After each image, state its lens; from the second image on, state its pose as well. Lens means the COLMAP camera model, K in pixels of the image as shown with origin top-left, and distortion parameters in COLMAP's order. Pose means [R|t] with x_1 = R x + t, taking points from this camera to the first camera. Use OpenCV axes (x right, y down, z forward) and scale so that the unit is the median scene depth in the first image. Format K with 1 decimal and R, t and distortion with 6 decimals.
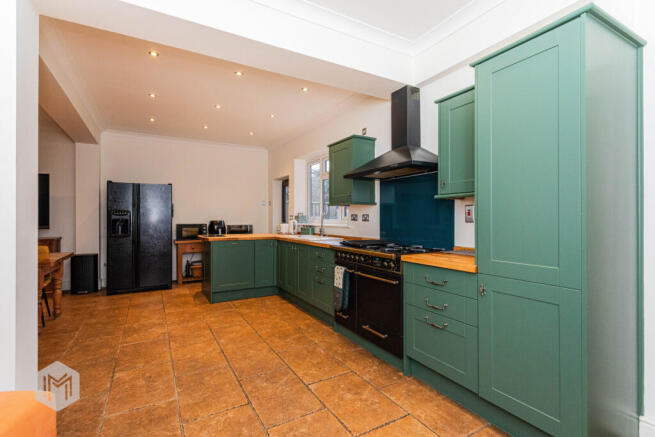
lens RADIAL K [[308.9, 0, 326.1], [0, 308.9, 214.5], [0, 0, 1]] dist [-0.001422, 0.000306]
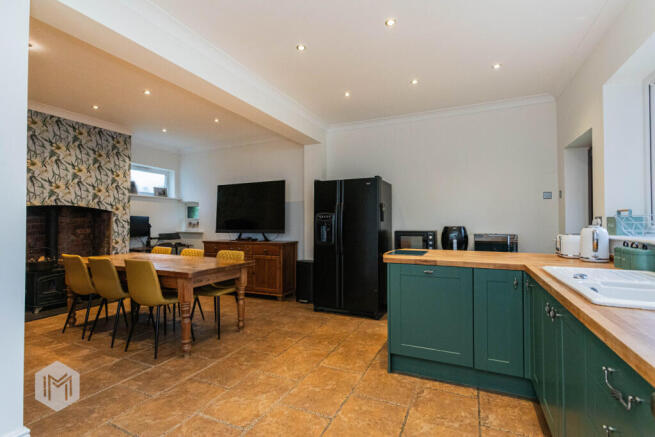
lens RADIAL K [[308.9, 0, 325.0], [0, 308.9, 216.5], [0, 0, 1]] dist [-0.001422, 0.000306]
pose [[0.568880, -0.015281, -0.822279, 0.037814], [0.013112, 0.999869, -0.009511, 0.002803], [0.822316, -0.005371, 0.569006, 0.570353]]
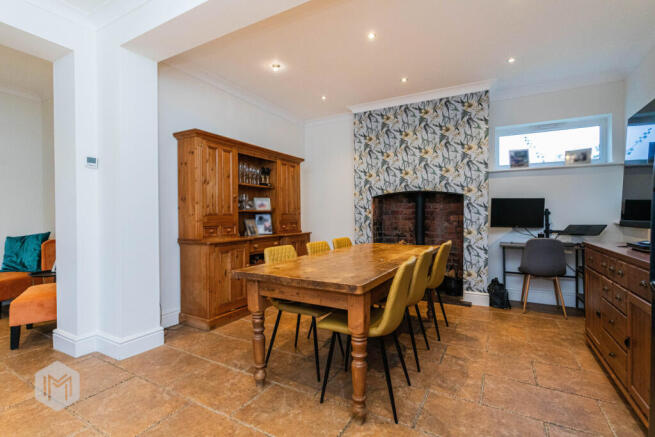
lens RADIAL K [[308.9, 0, 326.4], [0, 308.9, 216.9], [0, 0, 1]] dist [-0.001422, 0.000306]
pose [[-0.865926, 0.010715, -0.500057, -0.505263], [0.014264, 0.999893, -0.003274, 0.028524], [0.499968, -0.009968, -0.865987, 1.149873]]
